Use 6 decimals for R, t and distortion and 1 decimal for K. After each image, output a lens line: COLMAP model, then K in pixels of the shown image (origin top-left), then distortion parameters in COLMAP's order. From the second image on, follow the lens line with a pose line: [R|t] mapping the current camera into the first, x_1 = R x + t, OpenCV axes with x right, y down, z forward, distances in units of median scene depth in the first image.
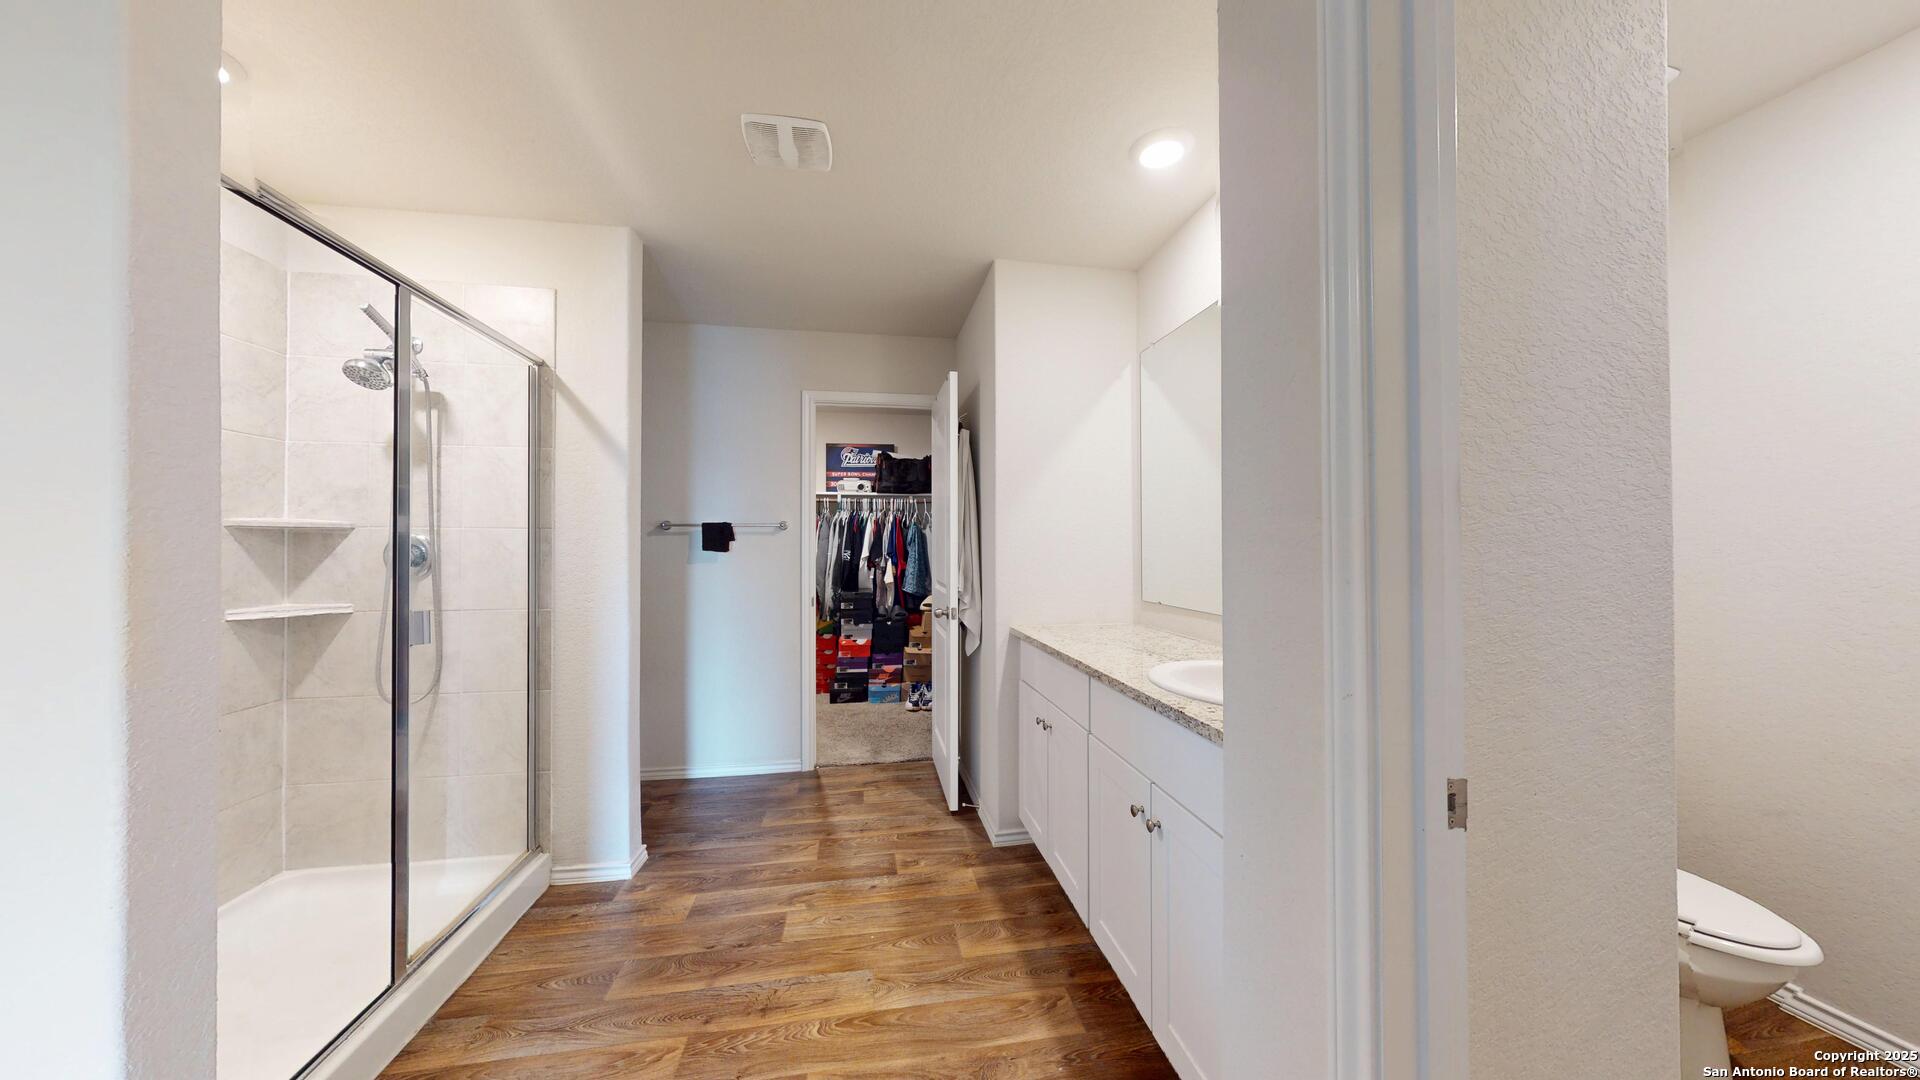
lens RADIAL K [[602.9, 0, 960.2], [0, 602.9, 543.3], [0, 0, 1]] dist [-0.001082, -0.000450]
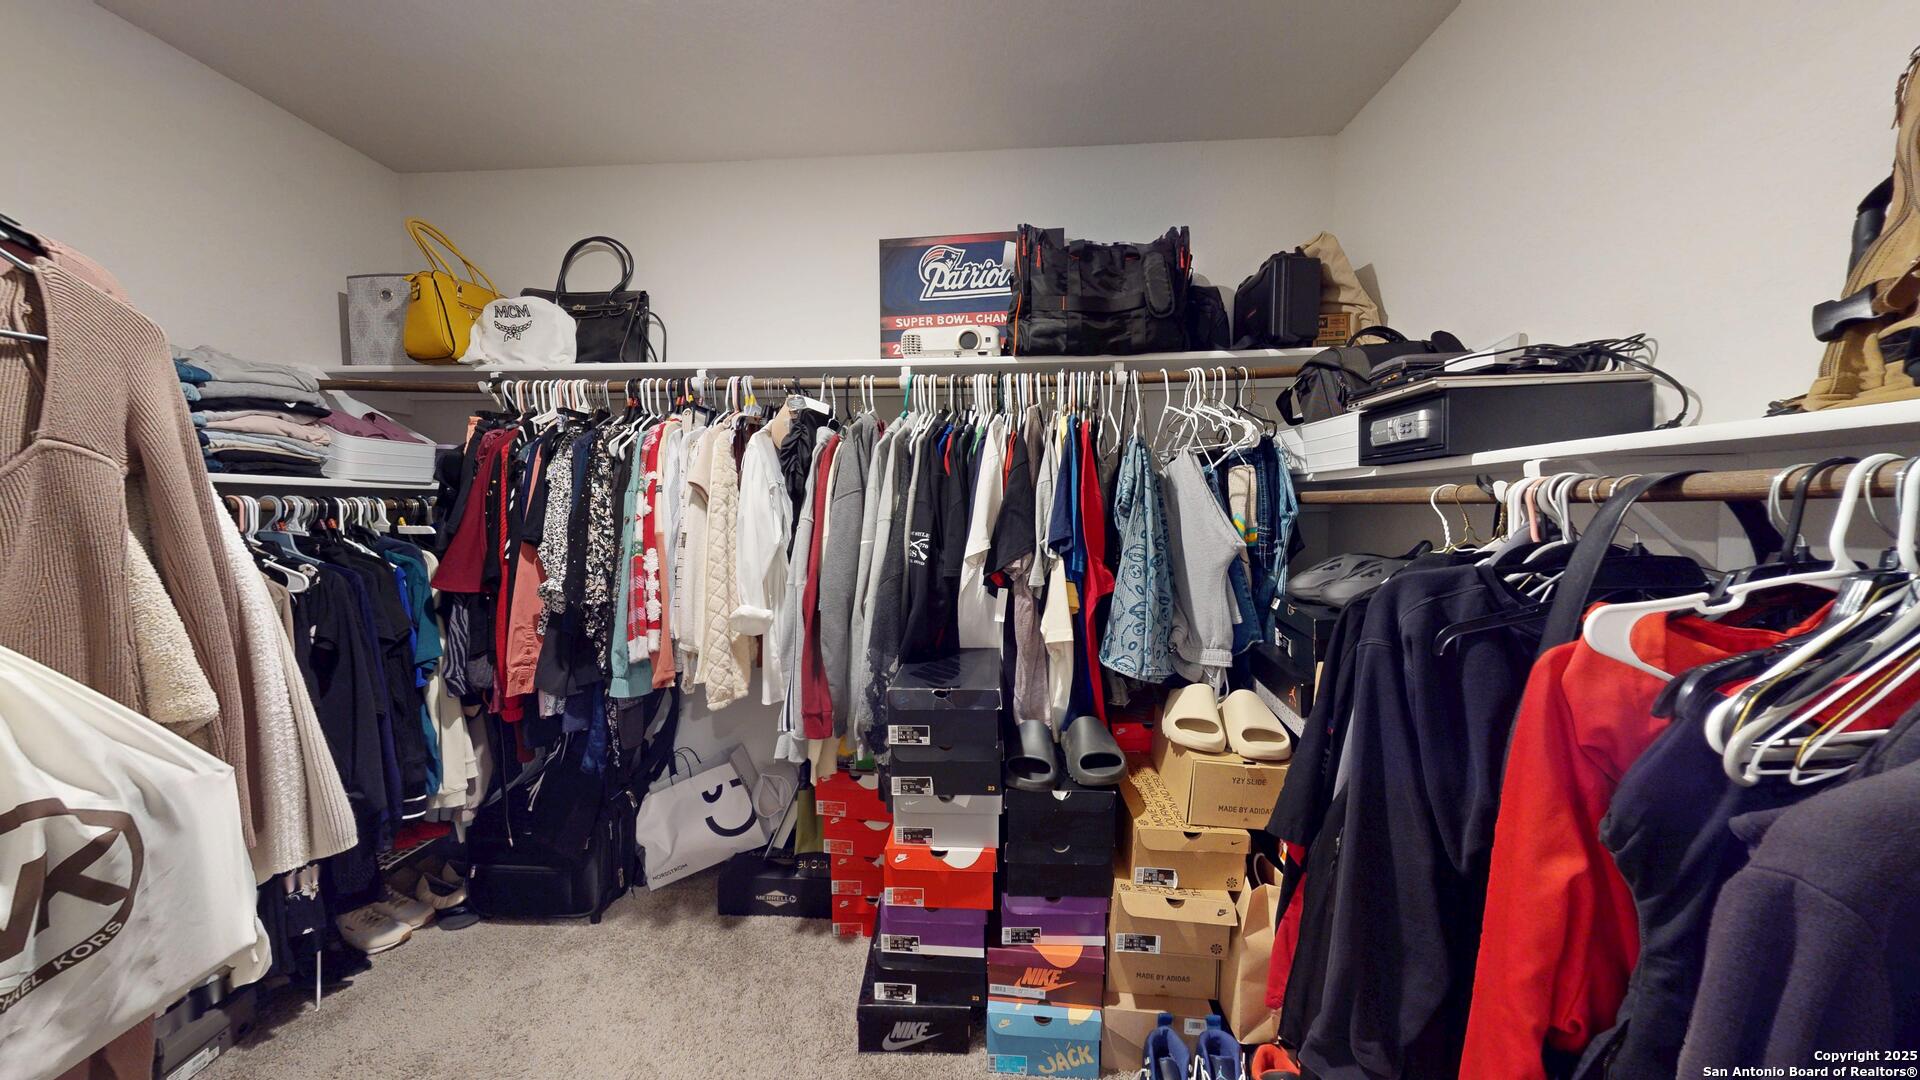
lens RADIAL K [[602.9, 0, 960.2], [0, 602.9, 543.3], [0, 0, 1]] dist [-0.001082, -0.000450]
pose [[0.973987, 0.006788, -0.226503, -0.143999], [0.005611, 0.998522, 0.054051, 0.001532], [0.226535, -0.053916, 0.972510, 1.036859]]
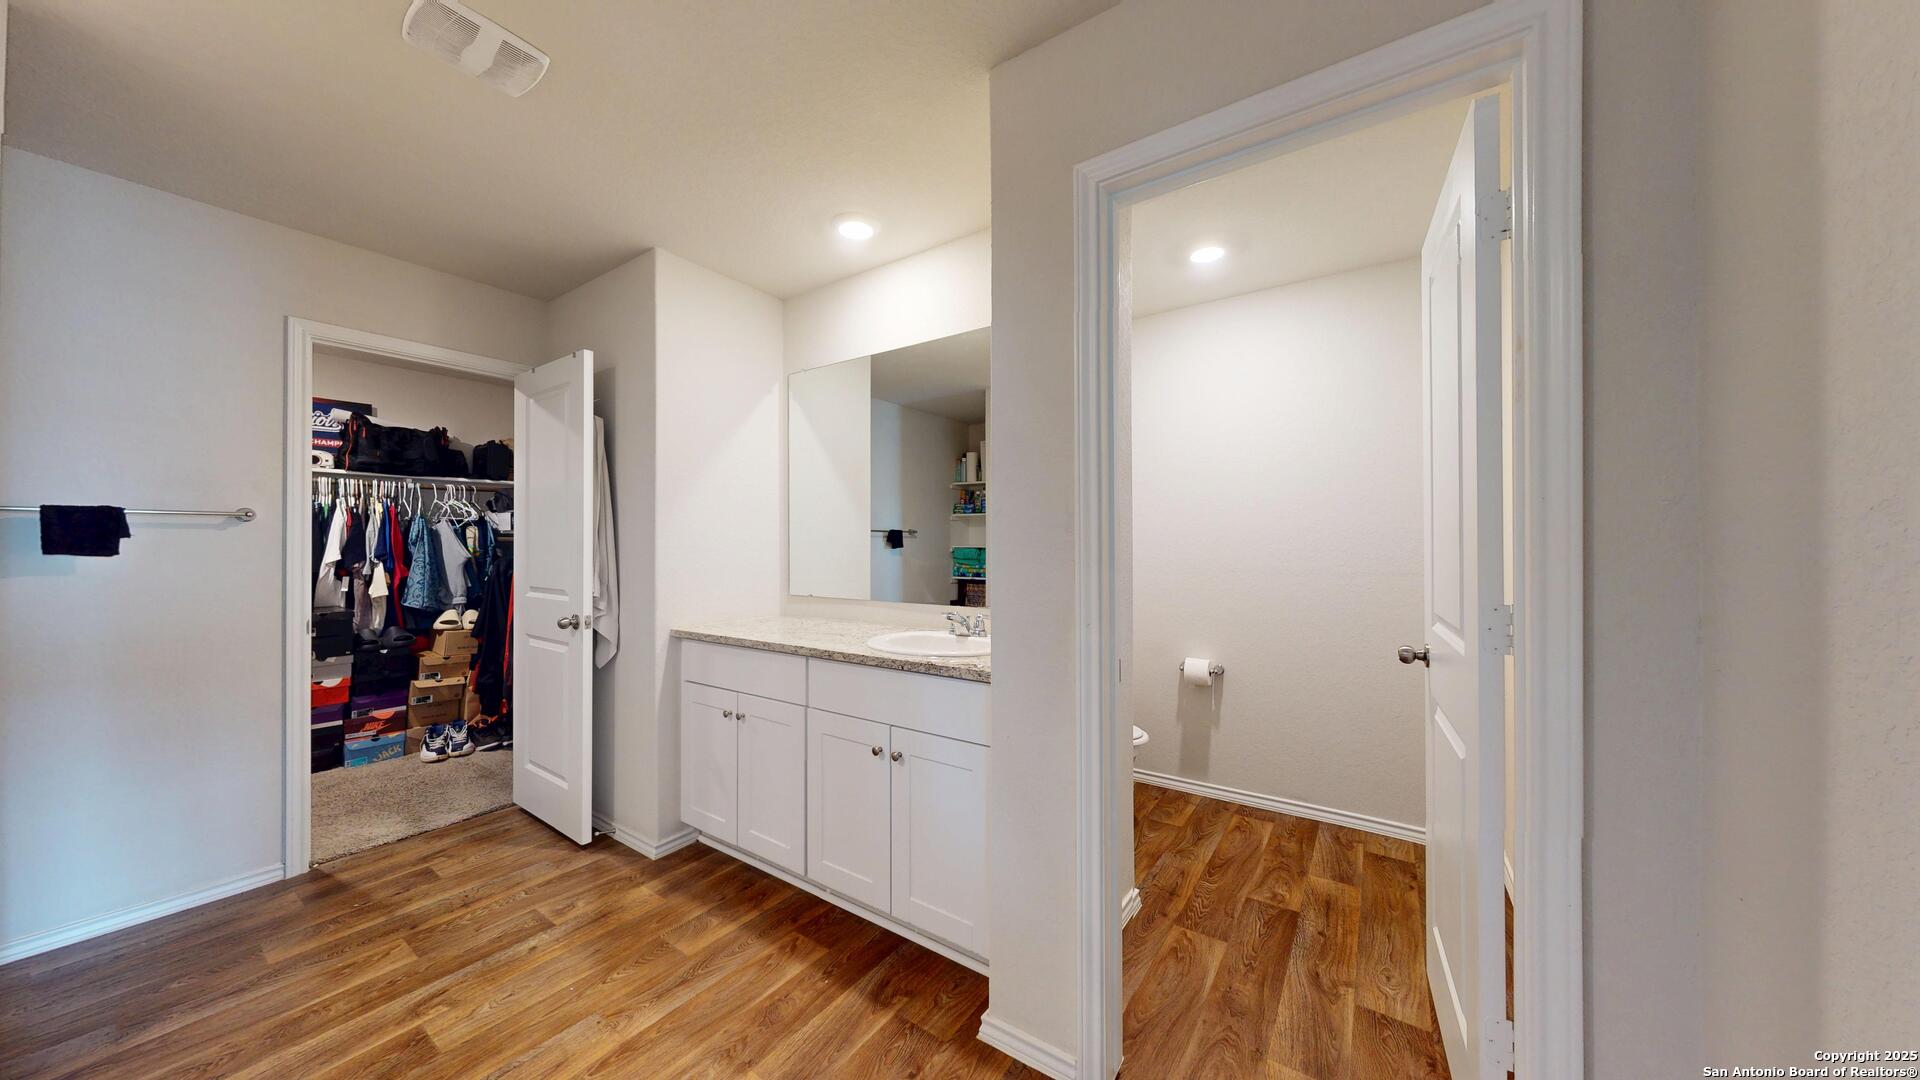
lens RADIAL K [[602.9, 0, 960.2], [0, 602.9, 543.3], [0, 0, 1]] dist [-0.001082, -0.000450]
pose [[0.700899, 0.003690, 0.713251, -0.213362], [-0.004041, 0.999991, -0.001202, -0.000908], [-0.713249, -0.002040, 0.700907, -0.013894]]
